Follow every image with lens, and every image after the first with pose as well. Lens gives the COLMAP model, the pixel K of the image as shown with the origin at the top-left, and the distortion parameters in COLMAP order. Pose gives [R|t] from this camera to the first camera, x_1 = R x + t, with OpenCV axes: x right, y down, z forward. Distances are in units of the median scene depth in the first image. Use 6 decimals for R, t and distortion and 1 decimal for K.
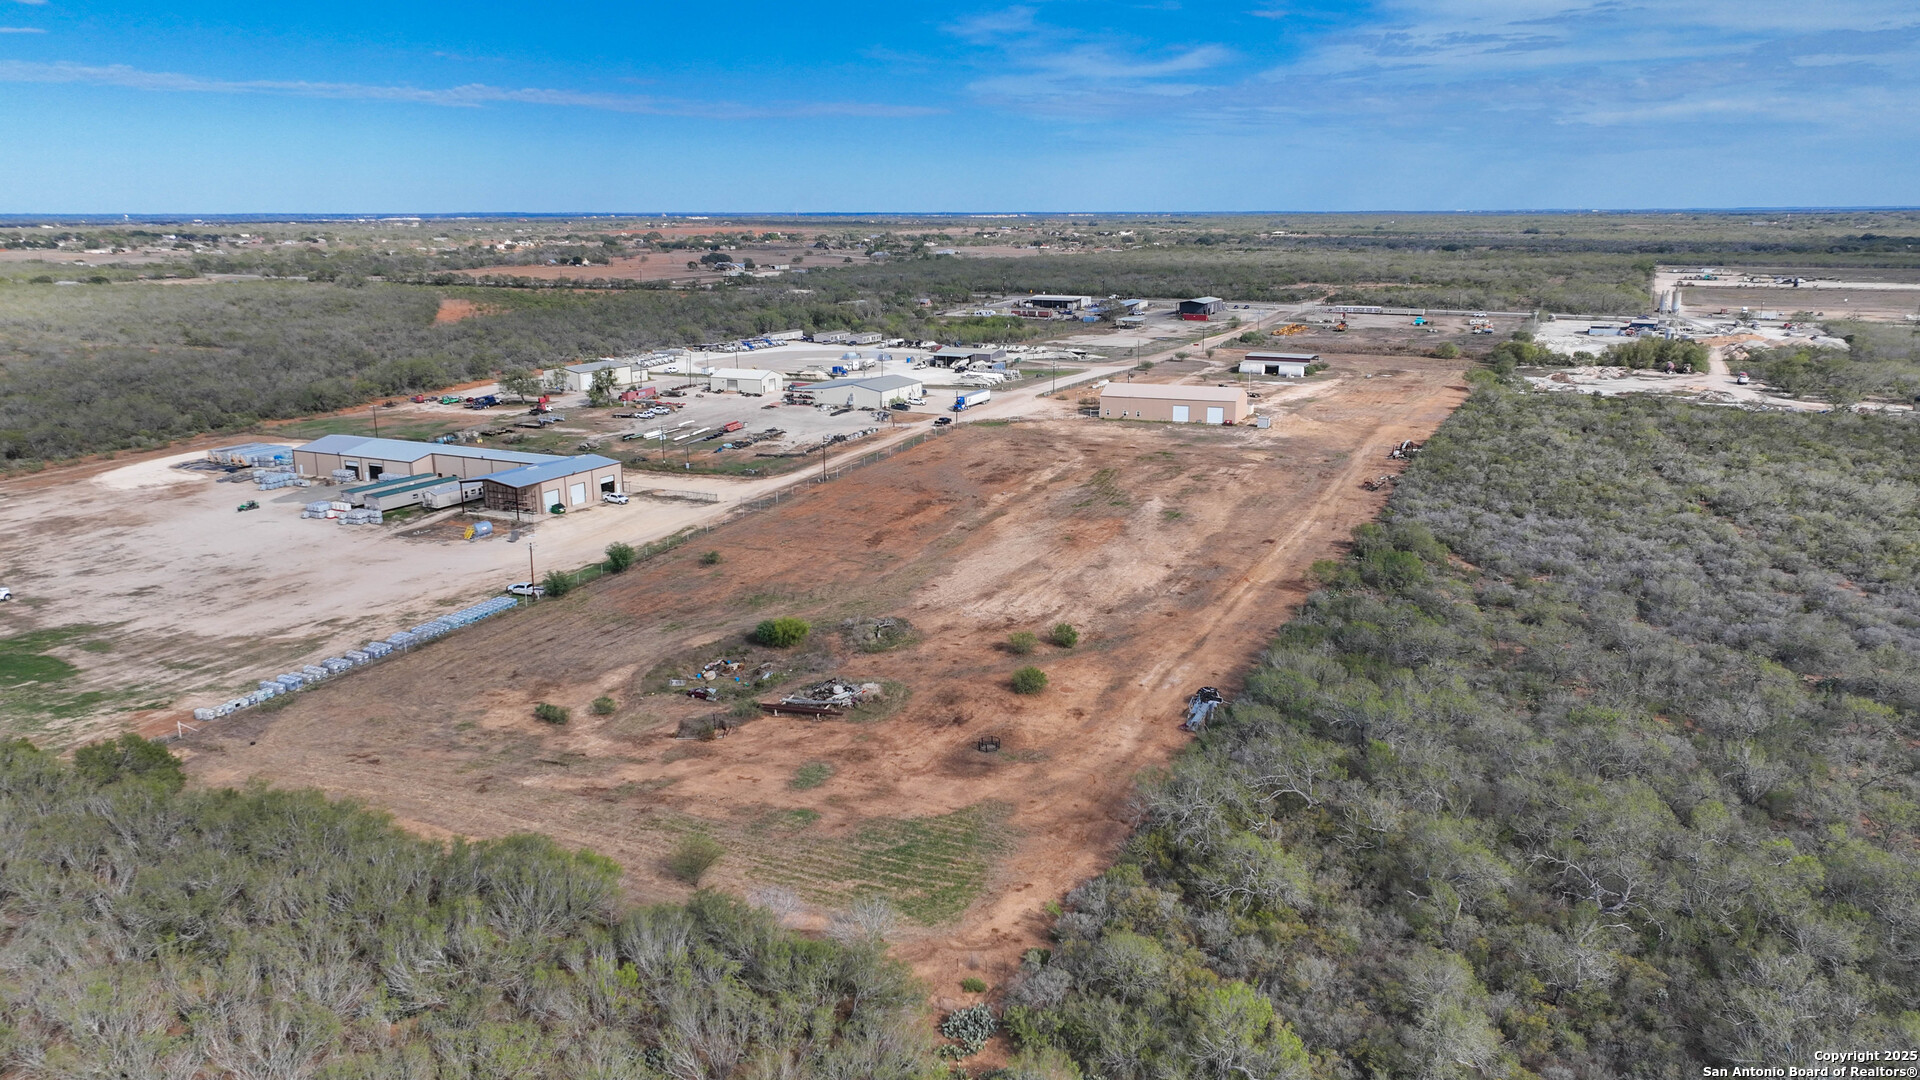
lens RADIAL K [[1402.9, 0, 979.9], [0, 1402.9, 452.4], [0, 0, 1]] dist [0.004606, 0.006635]
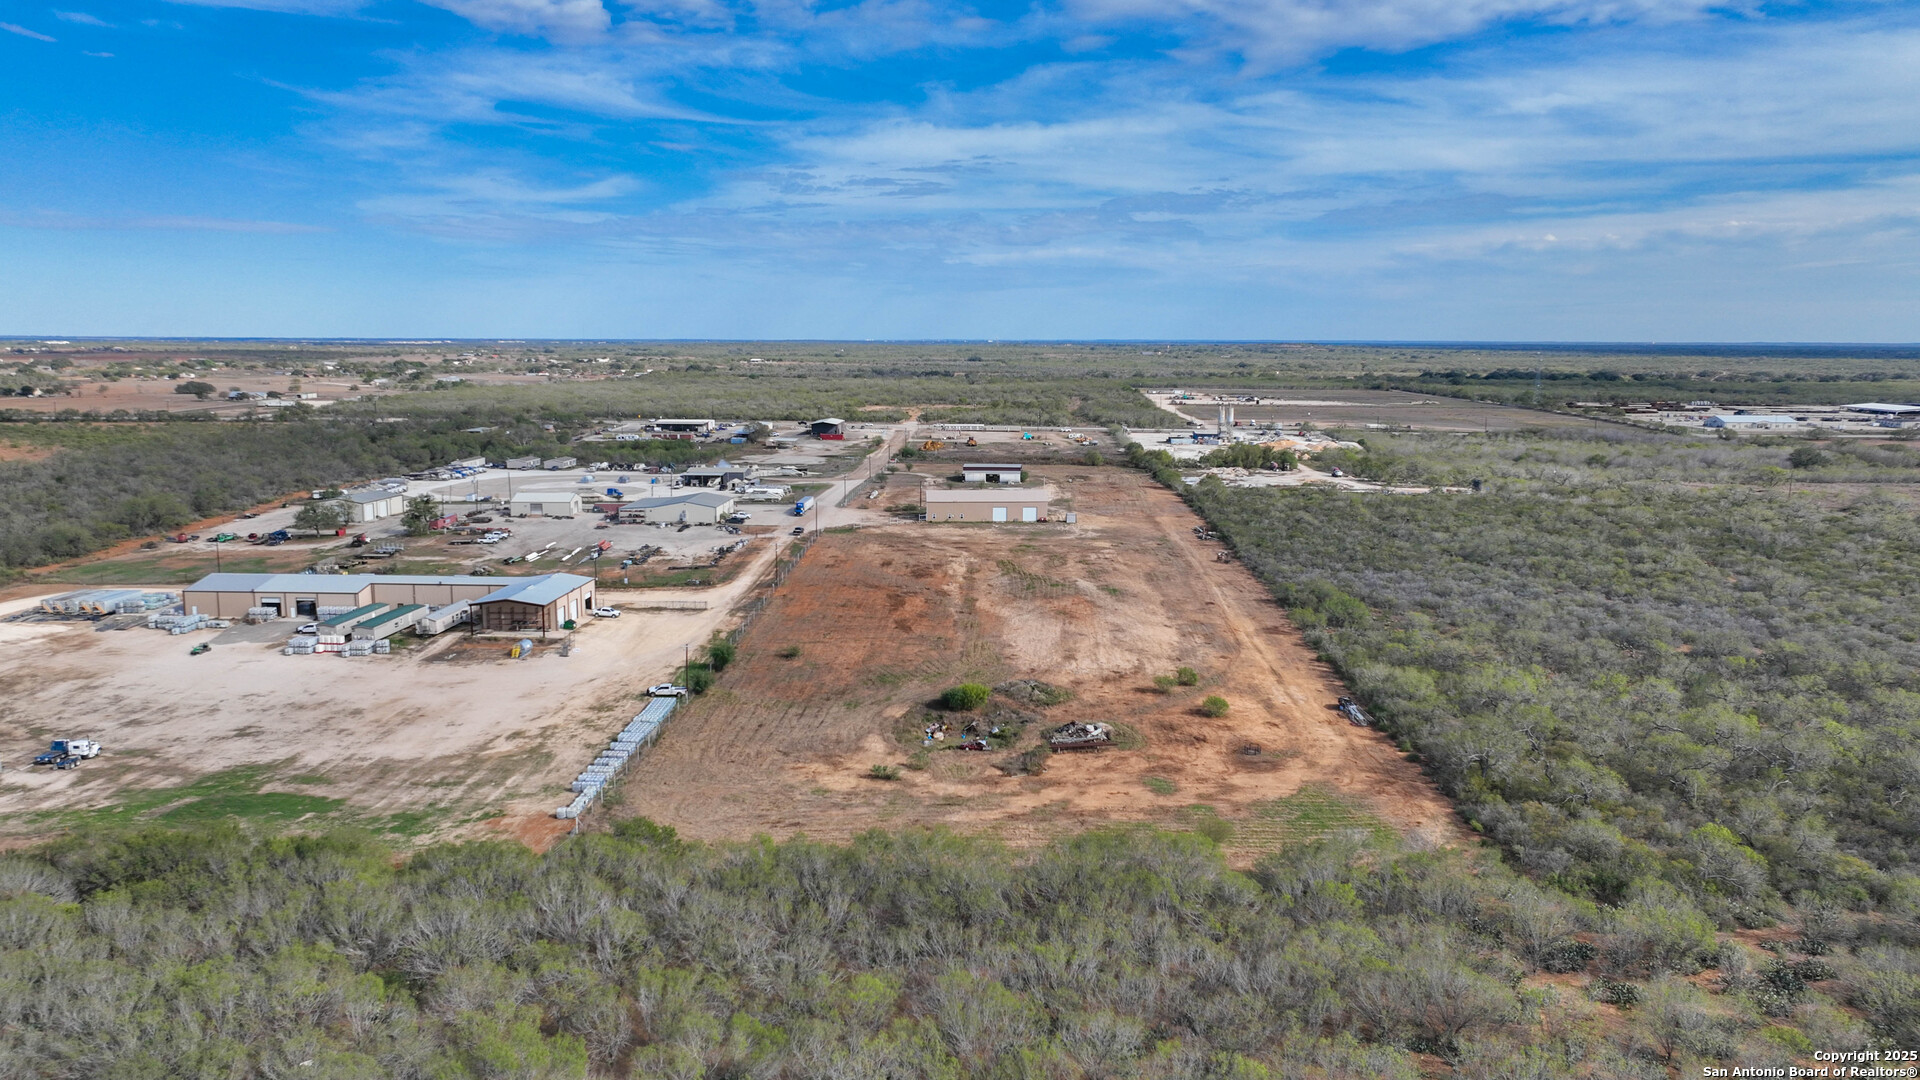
lens RADIAL K [[1402.9, 0, 979.9], [0, 1402.9, 452.4], [0, 0, 1]] dist [0.004606, 0.006635]
pose [[0.917063, -0.025202, 0.397944, -0.285573], [0.060567, 0.995225, -0.076549, 0.007718], [-0.394115, 0.094302, 0.914210, -0.042323]]
